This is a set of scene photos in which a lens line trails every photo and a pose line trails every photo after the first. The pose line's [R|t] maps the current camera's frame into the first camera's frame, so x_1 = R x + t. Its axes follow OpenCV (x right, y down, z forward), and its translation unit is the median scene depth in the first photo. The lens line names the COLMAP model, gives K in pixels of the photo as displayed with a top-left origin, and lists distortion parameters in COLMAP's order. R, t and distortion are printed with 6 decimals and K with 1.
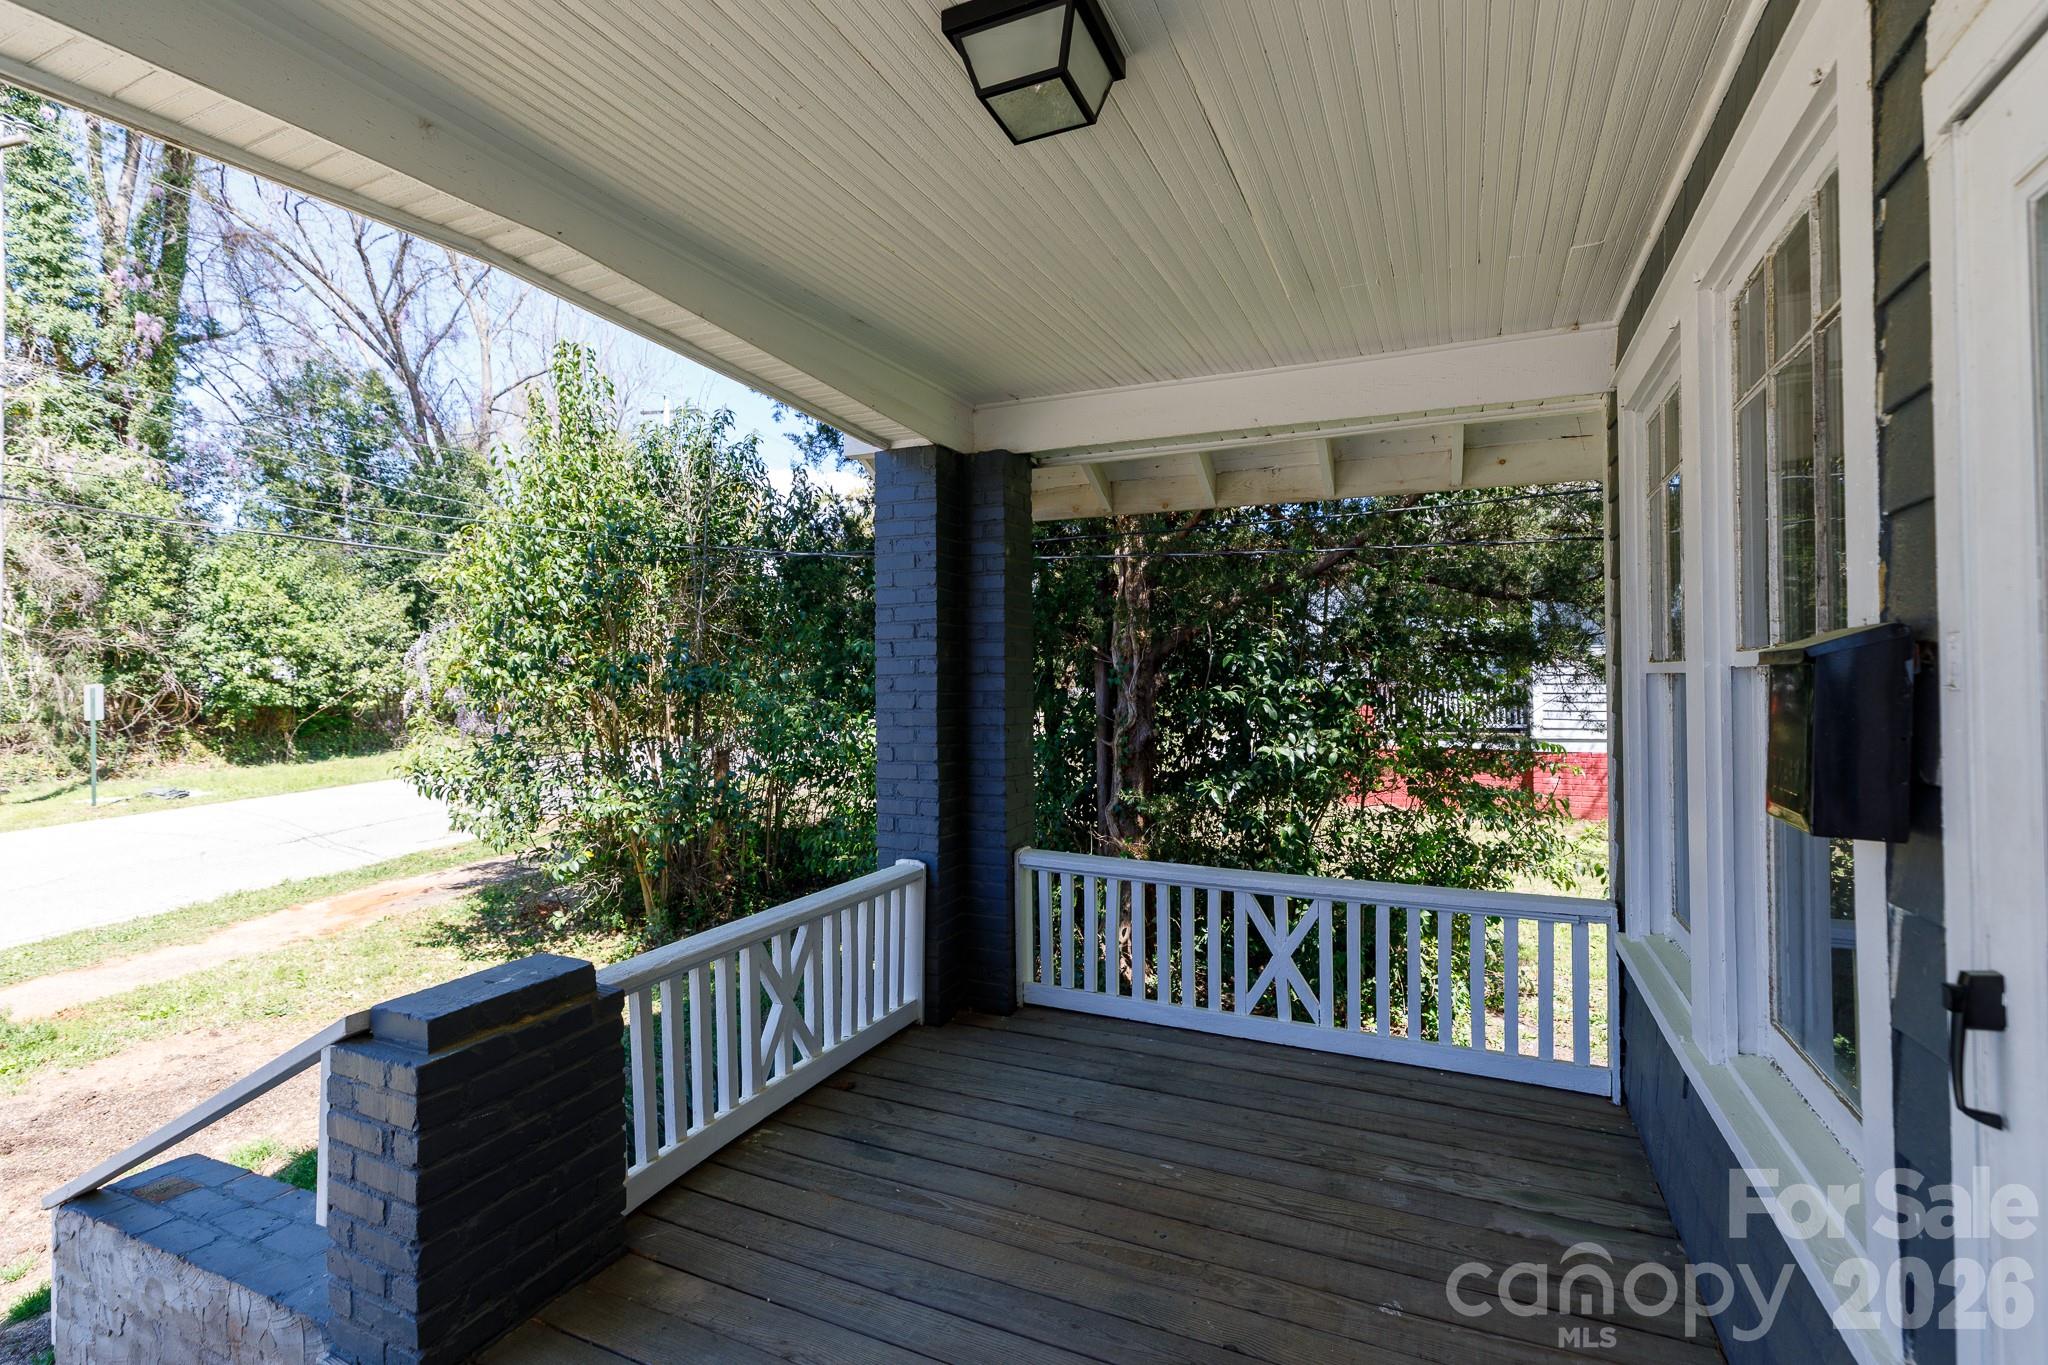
lens RADIAL K [[924.5, 0, 1024.0], [0, 924.5, 682.5], [0, 0, 1]] dist [0.010089, -0.000511]
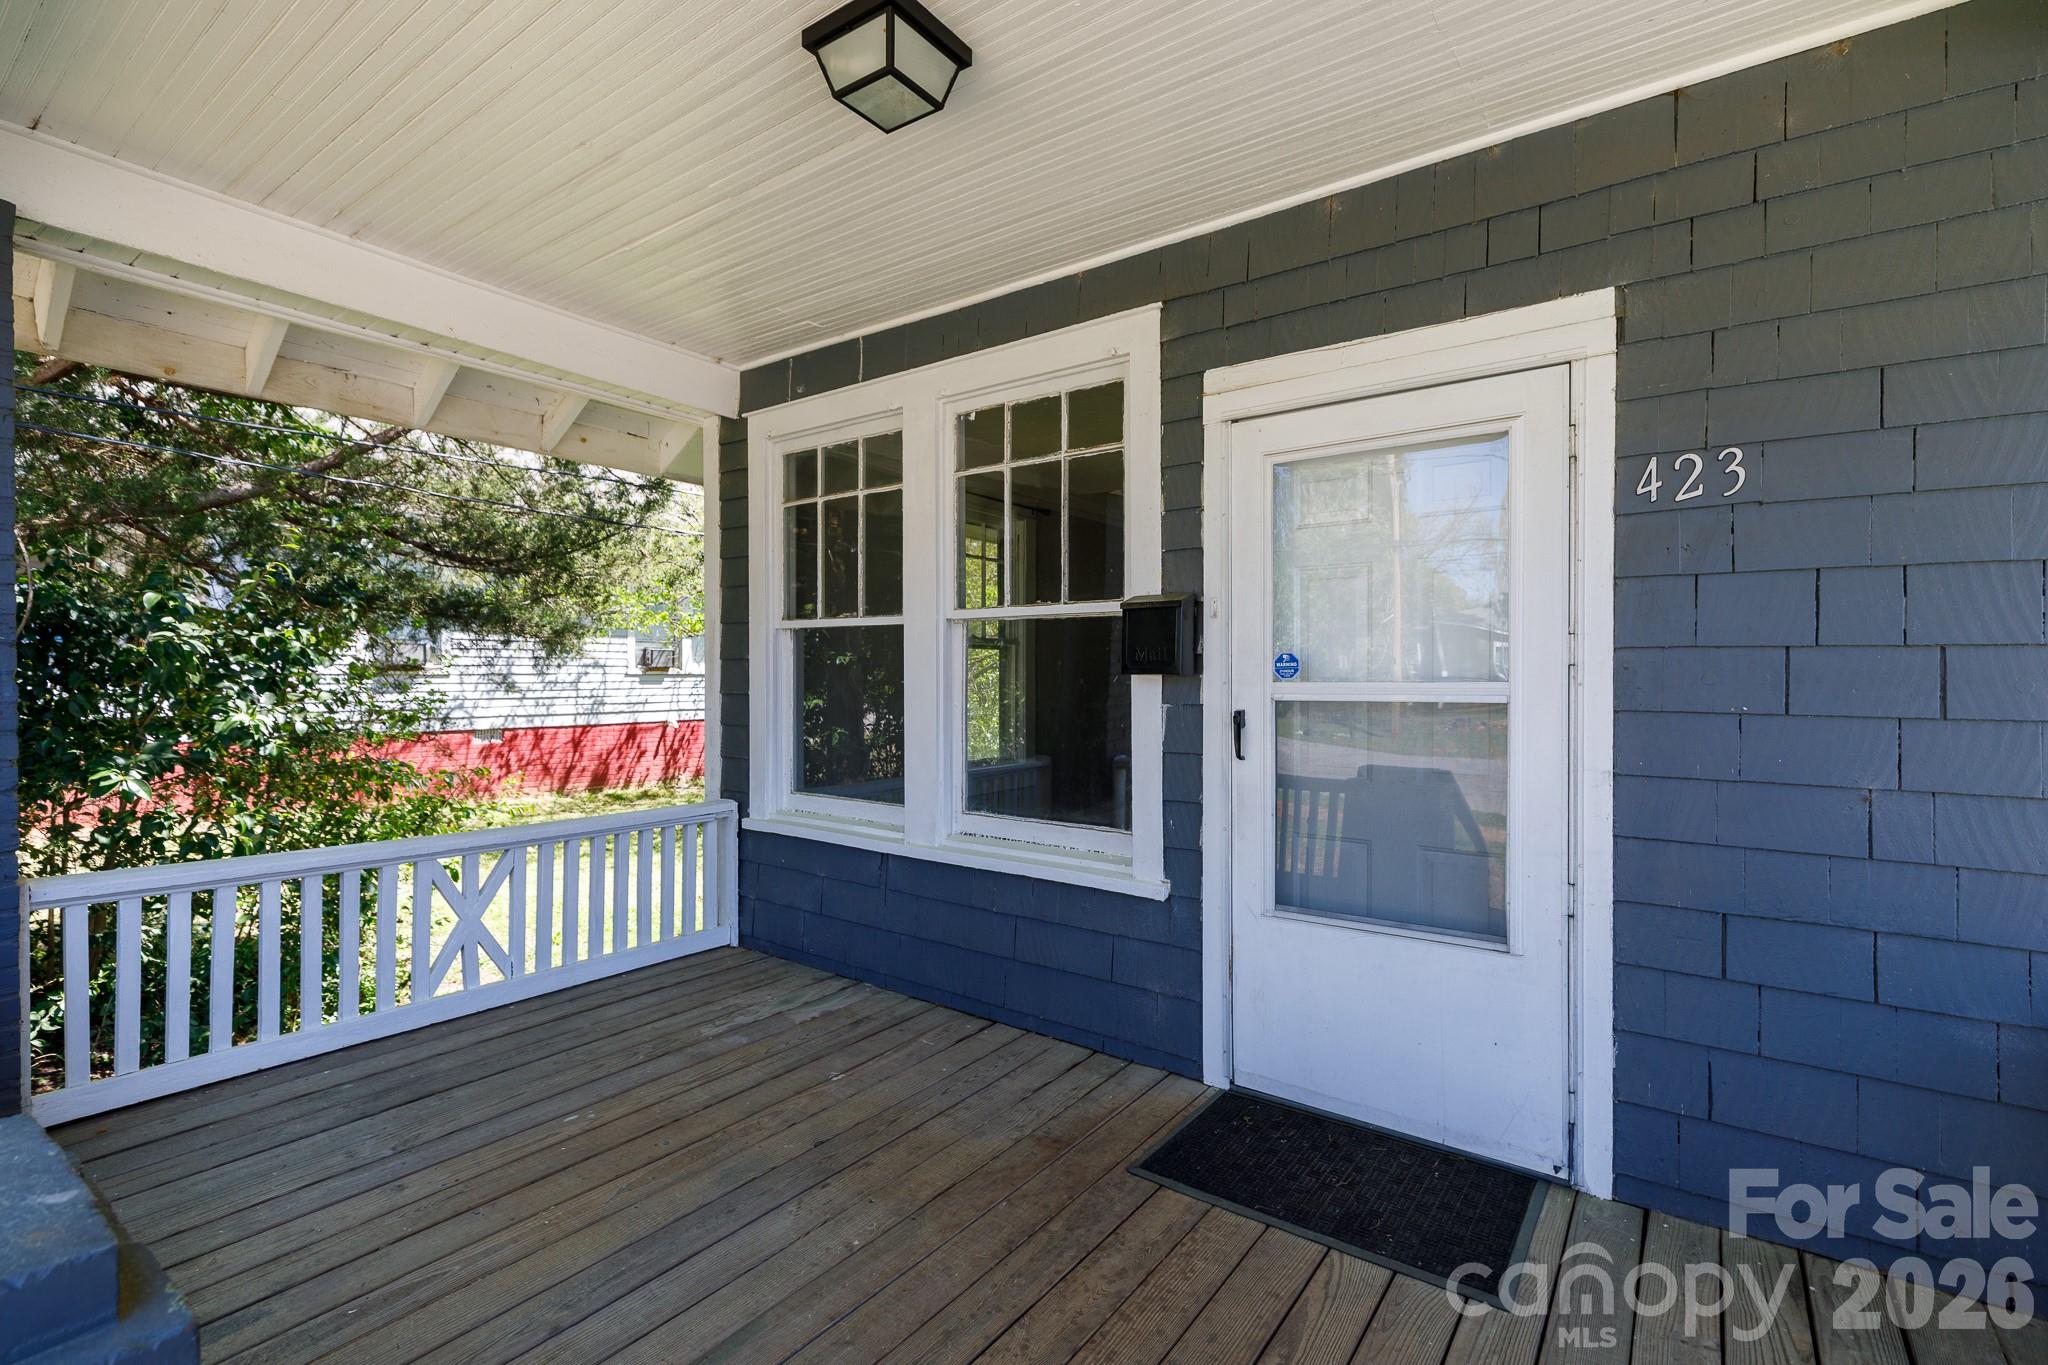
lens RADIAL K [[924.5, 0, 1024.0], [0, 924.5, 682.5], [0, 0, 1]] dist [0.010089, -0.000511]
pose [[0.210031, -0.001485, 0.977694, -0.603156], [-0.000285, 0.999999, 0.001580, 0.068368], [-0.977695, -0.000611, 0.210031, 0.313694]]
